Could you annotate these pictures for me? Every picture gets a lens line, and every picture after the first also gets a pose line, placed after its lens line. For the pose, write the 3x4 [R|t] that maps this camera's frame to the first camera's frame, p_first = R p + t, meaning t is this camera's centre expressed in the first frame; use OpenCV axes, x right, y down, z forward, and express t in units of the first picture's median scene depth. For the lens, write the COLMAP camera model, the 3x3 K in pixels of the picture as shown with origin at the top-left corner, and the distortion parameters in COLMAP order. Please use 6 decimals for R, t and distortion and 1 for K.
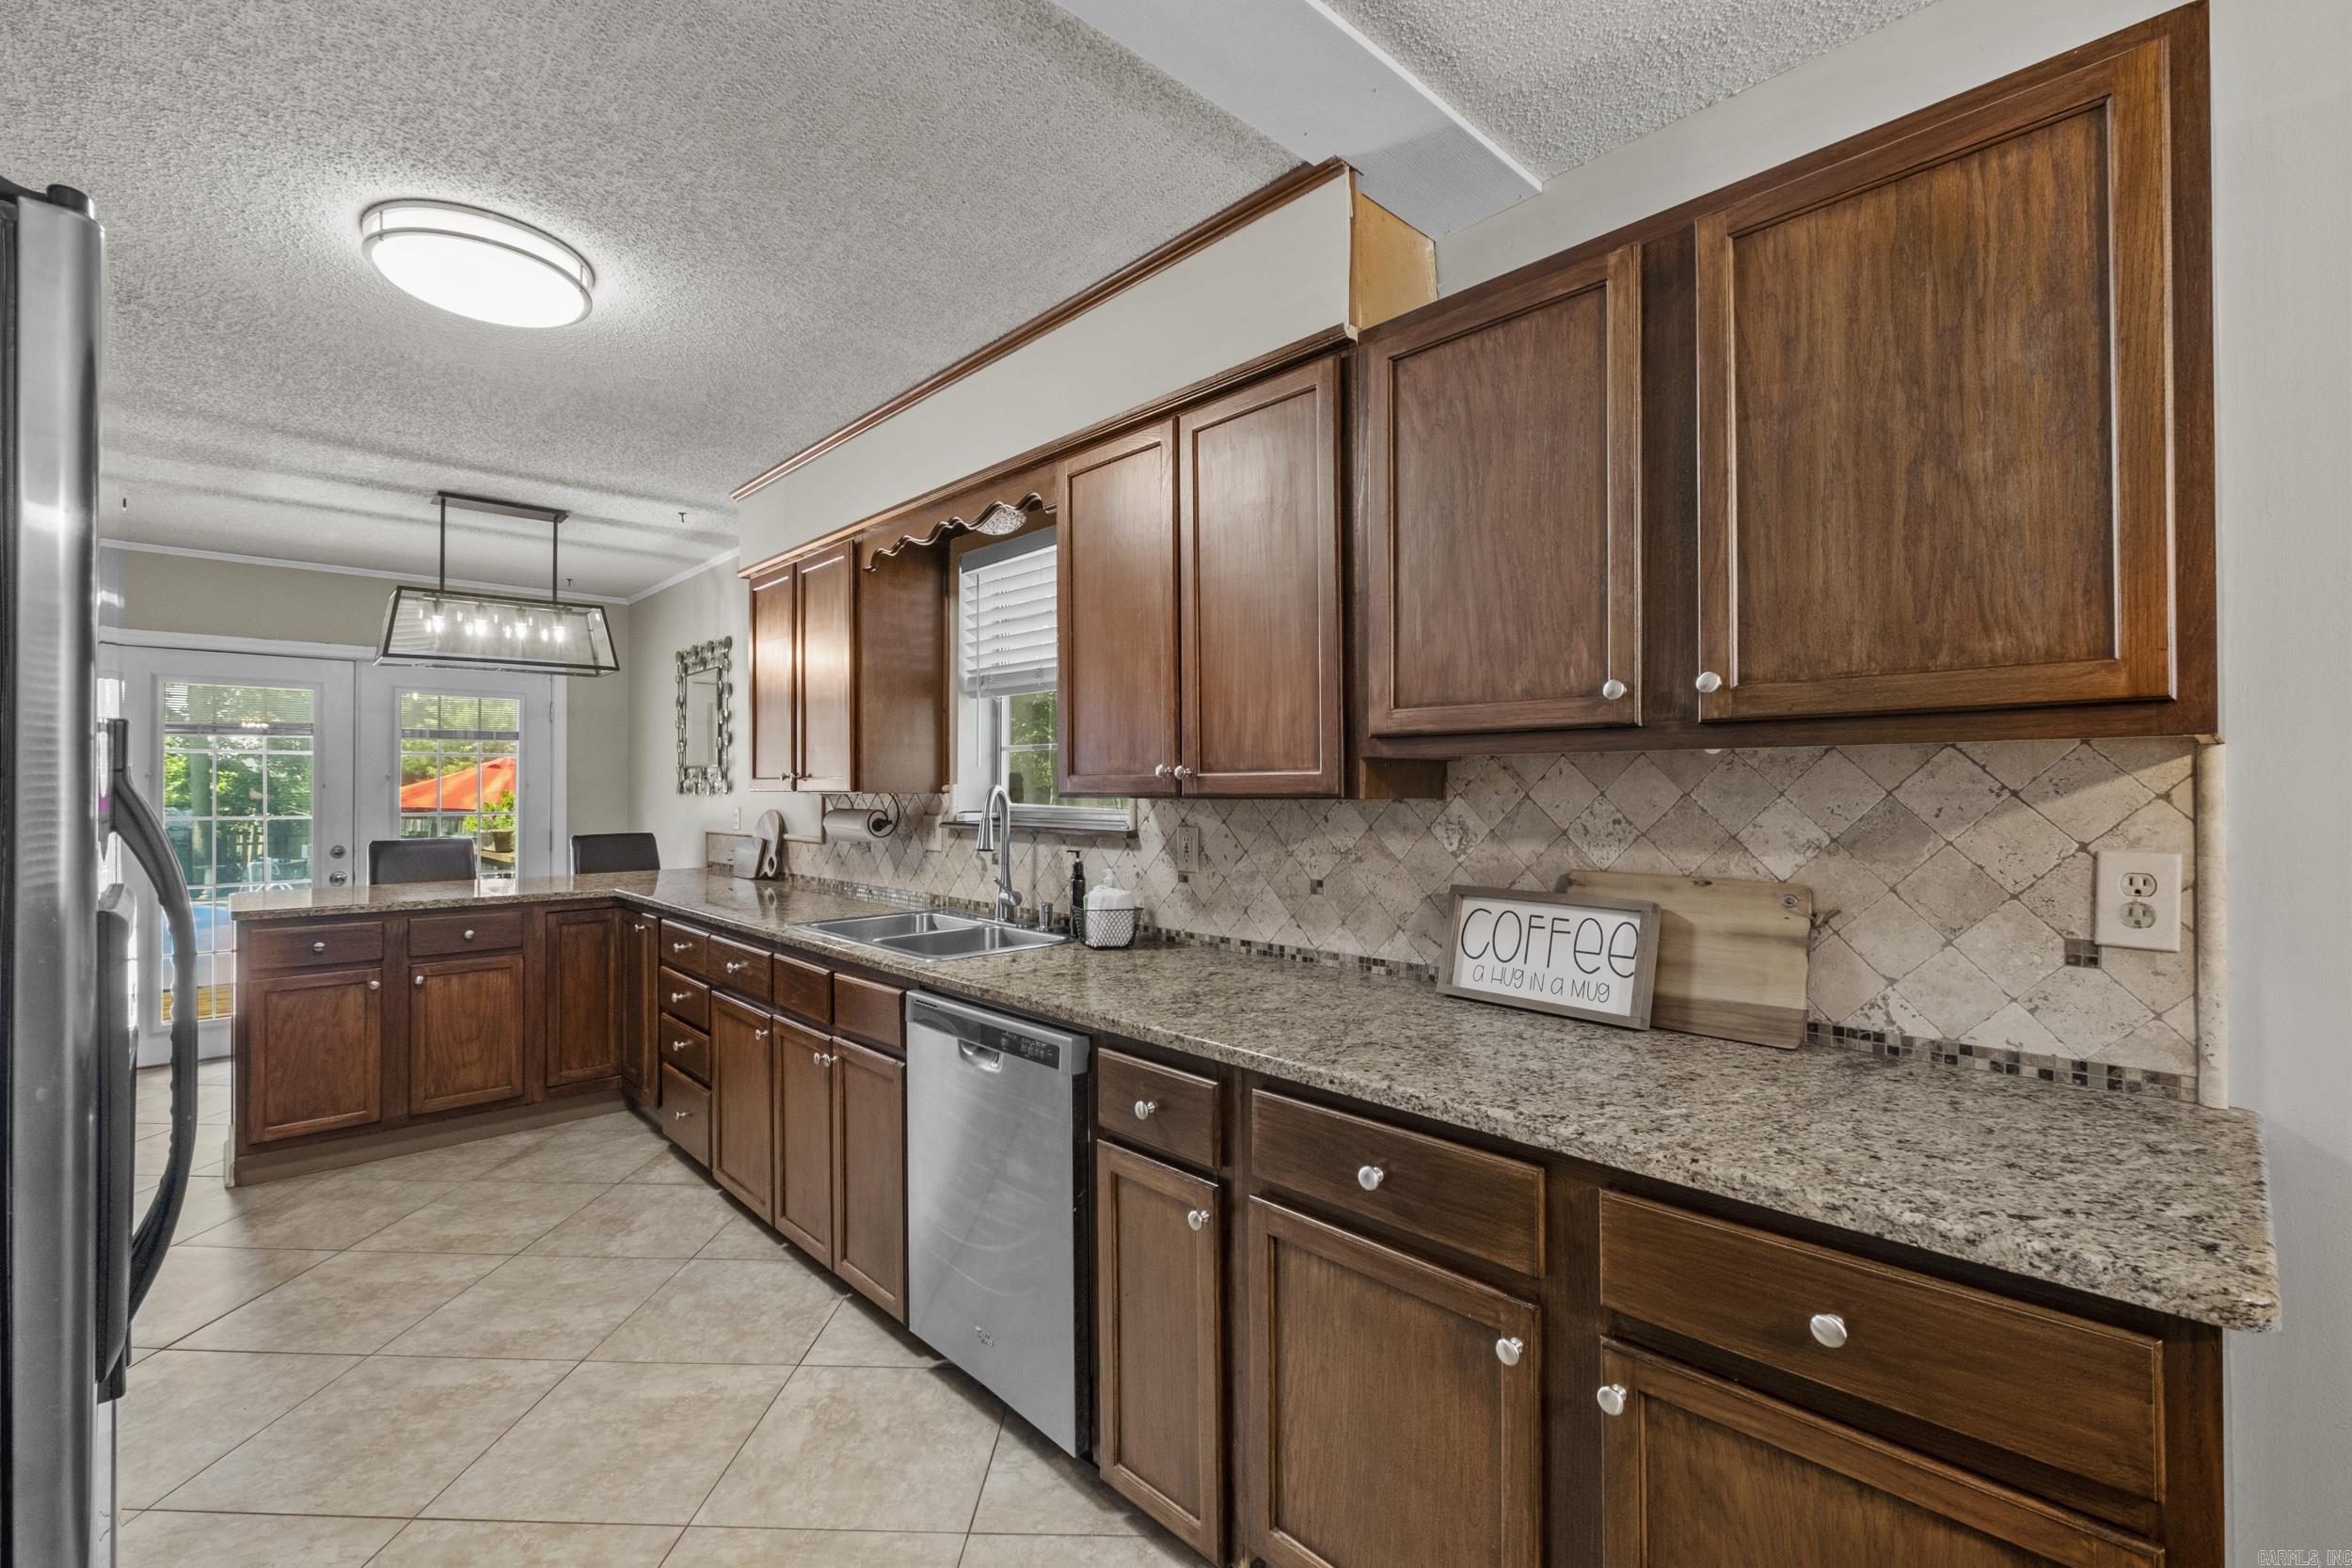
lens RADIAL K [[1020.5, 0, 1186.1], [0, 1020.5, 779.6], [0, 0, 1]] dist [-0.005997, -0.000853]
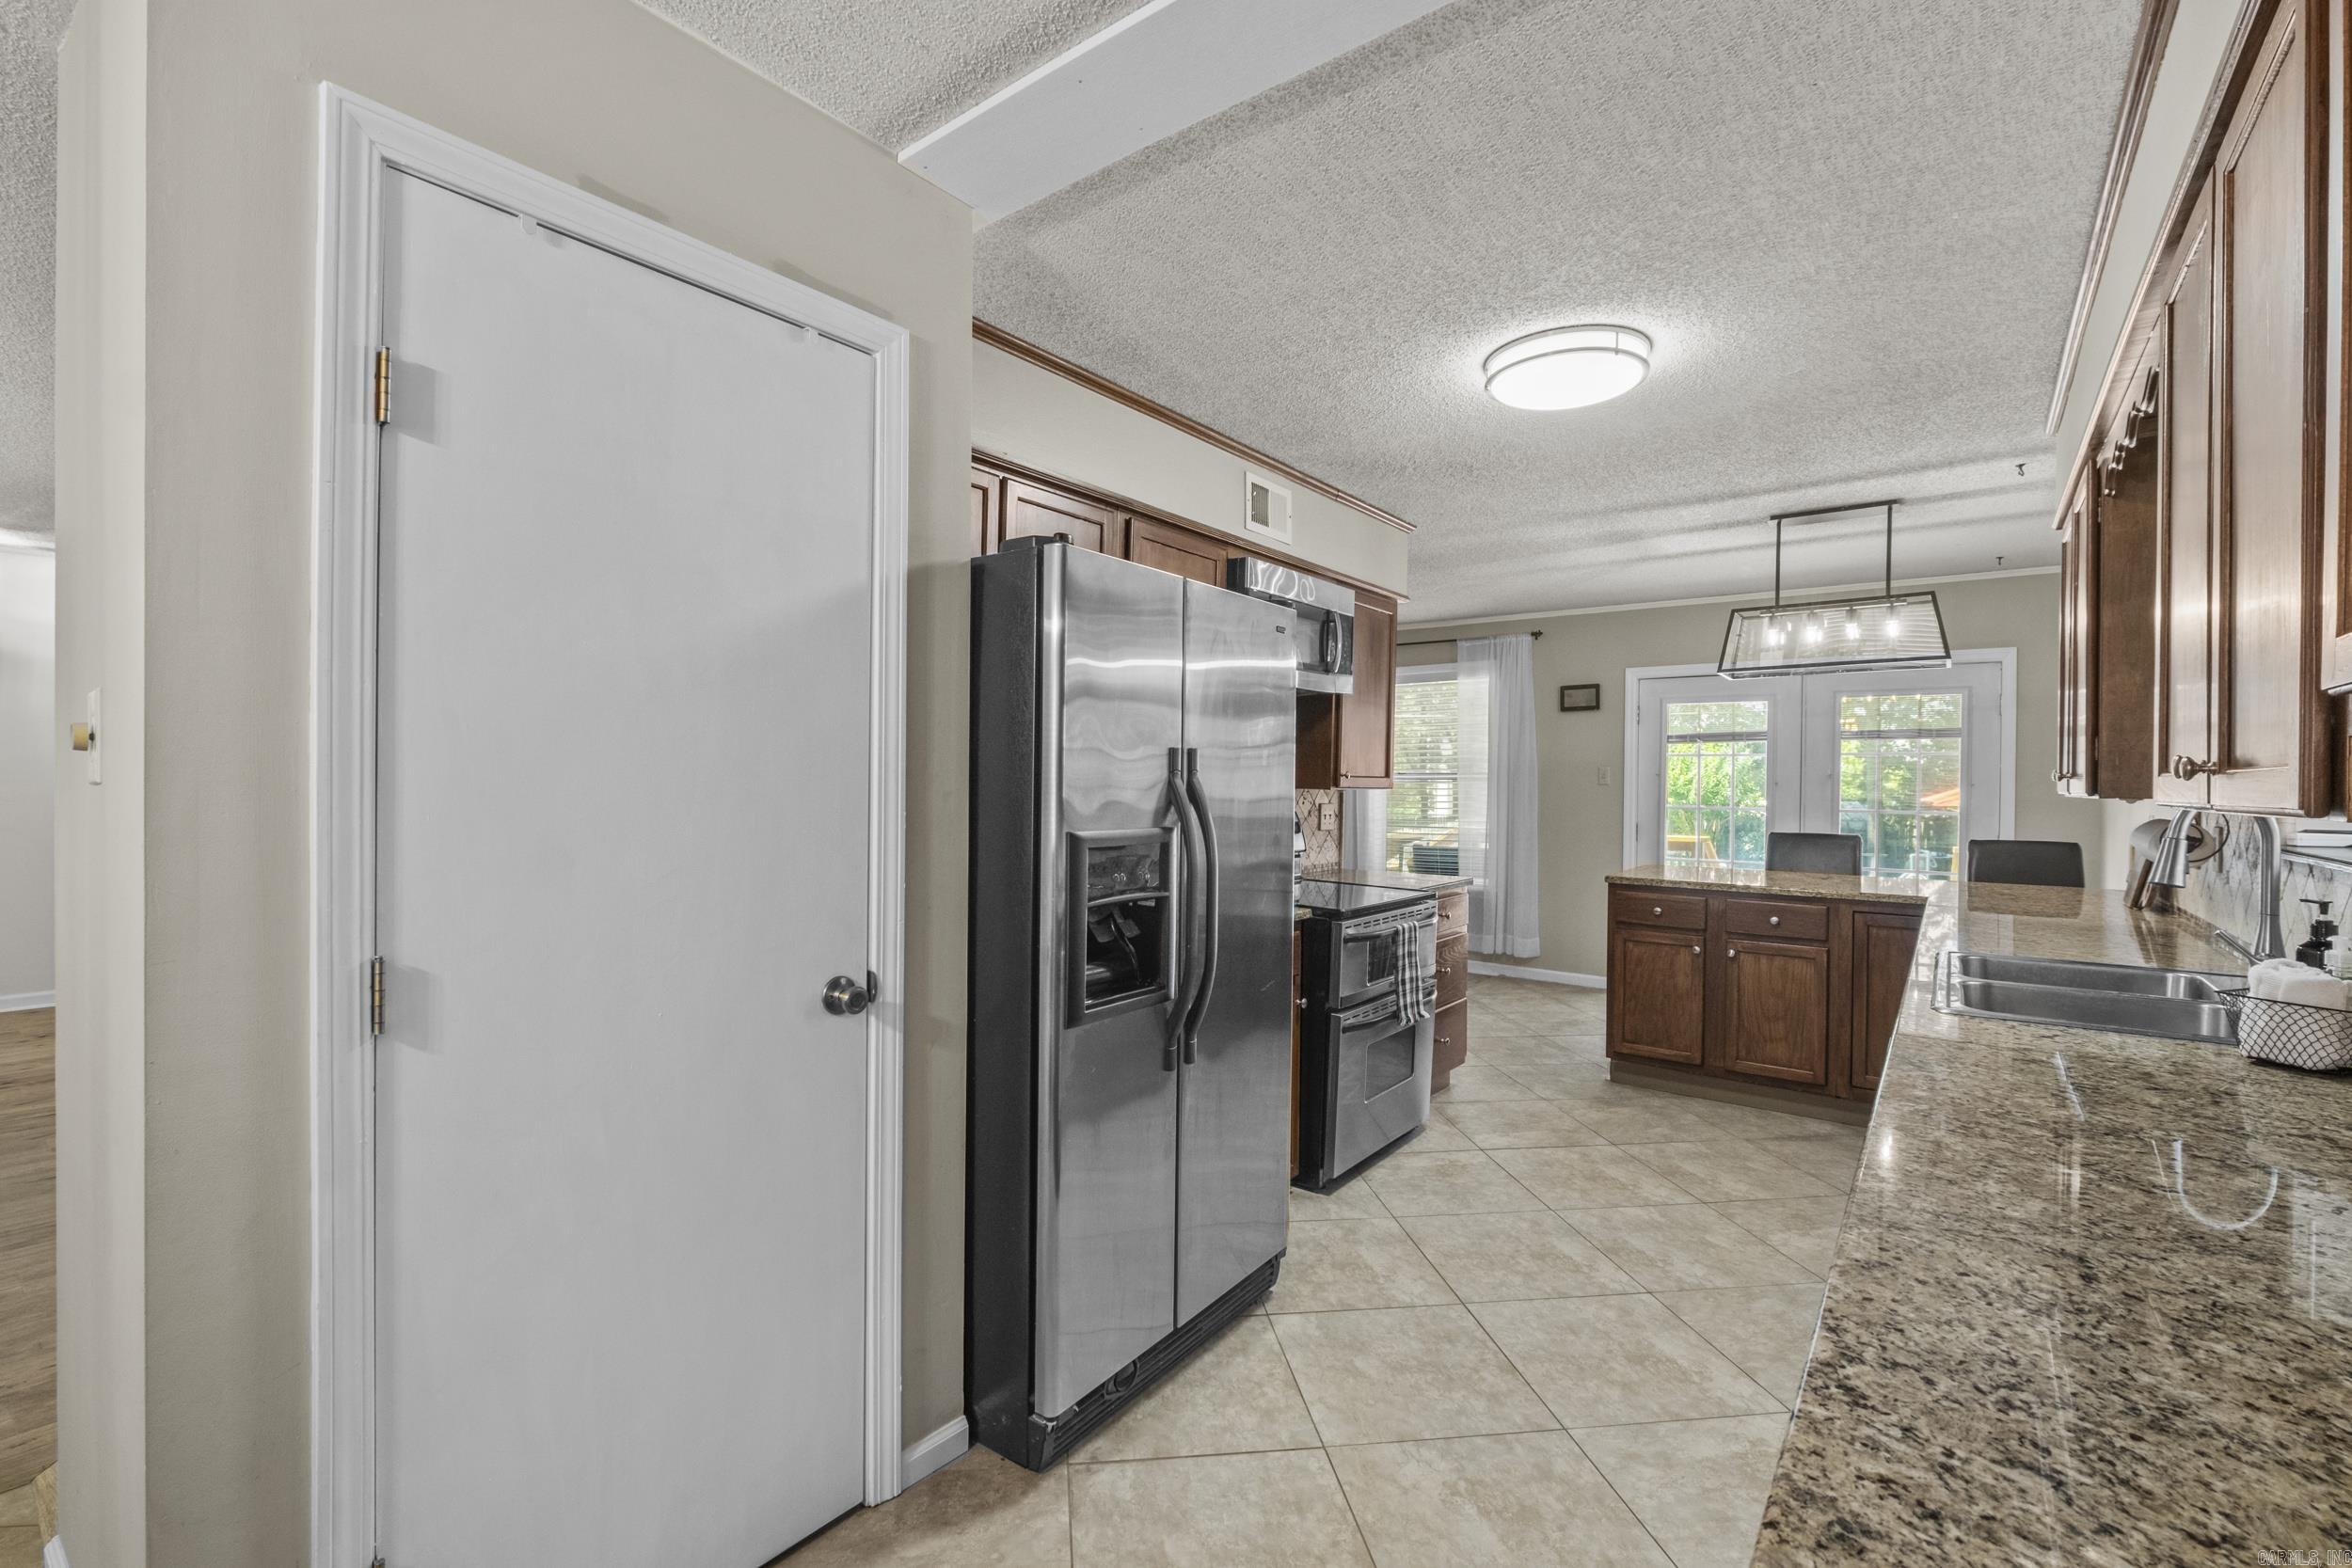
lens RADIAL K [[1020.5, 0, 1131.9], [0, 1020.5, 785.0], [0, 0, 1]] dist [-0.005997, -0.000853]
pose [[0.124572, 0.010253, -0.992158, 0.337861], [-0.002992, 0.999946, 0.009957, -0.001301], [0.992206, 0.001728, 0.124596, 0.215750]]
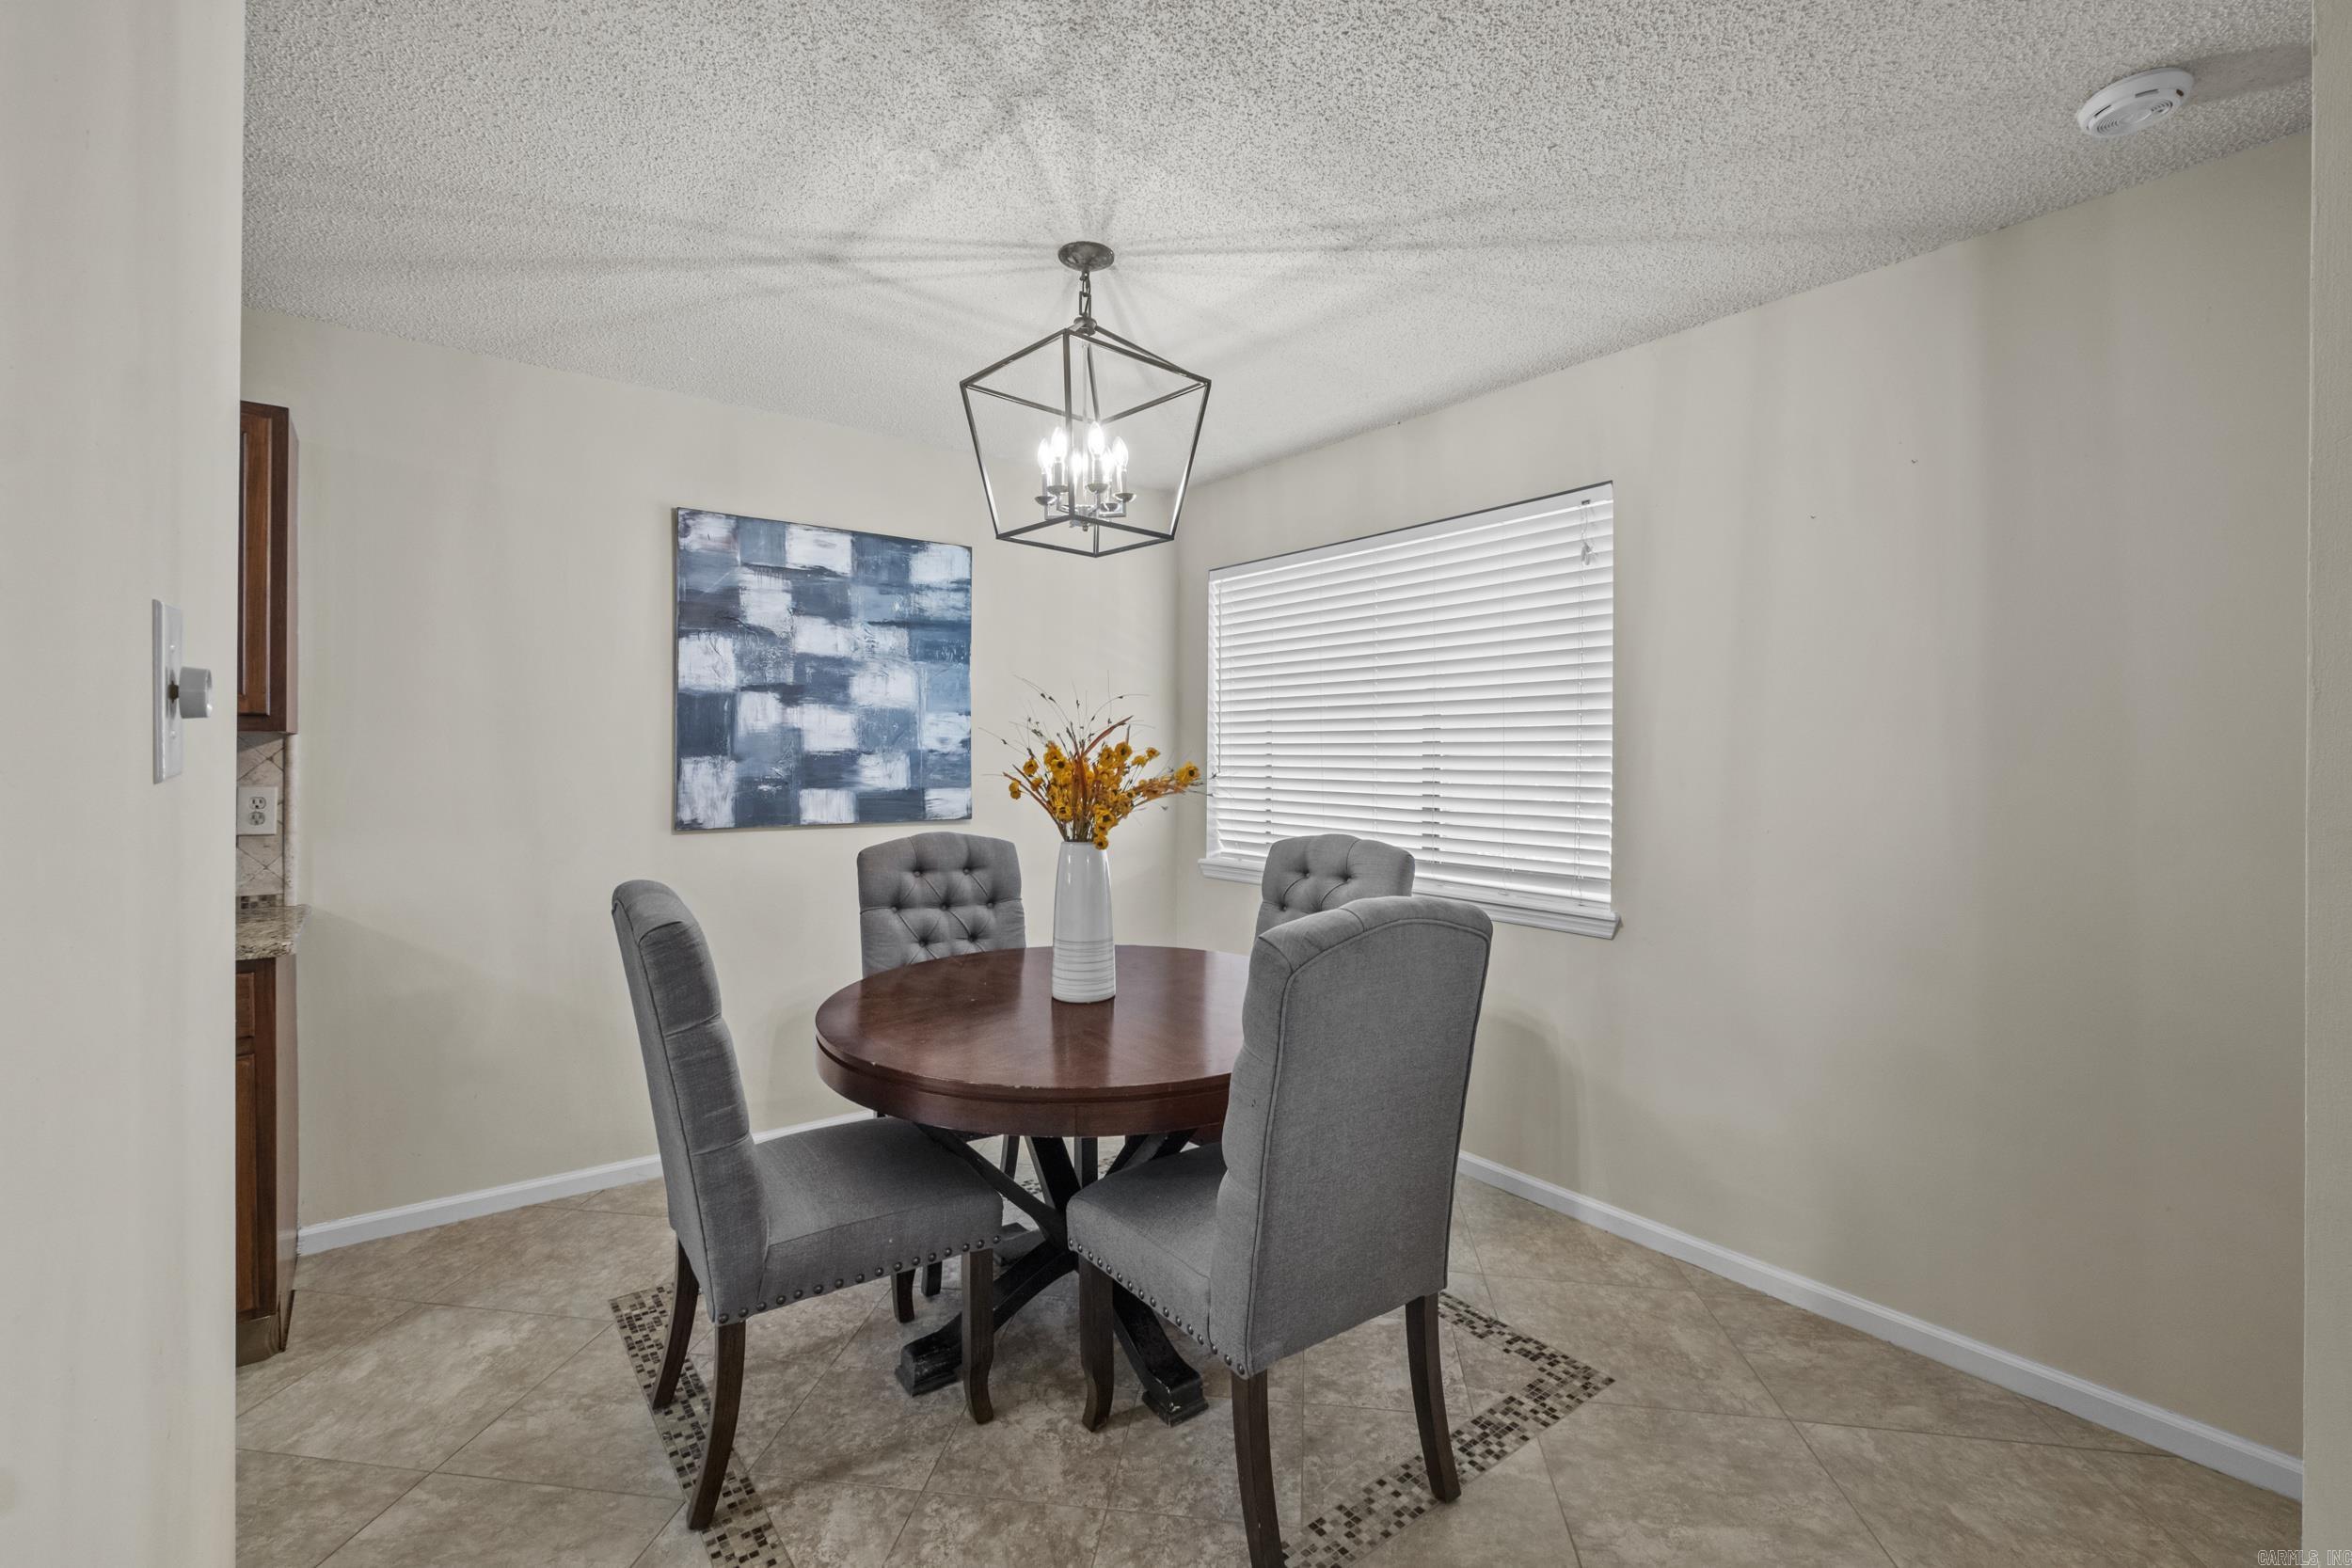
lens RADIAL K [[1020.5, 0, 1155.6], [0, 1020.5, 763.5], [0, 0, 1]] dist [-0.005997, -0.000853]
pose [[0.124424, -0.000915, 0.992229, -0.360136], [-0.012963, 0.999913, 0.002547, -0.001068], [-0.992144, -0.013179, 0.124401, -0.437922]]
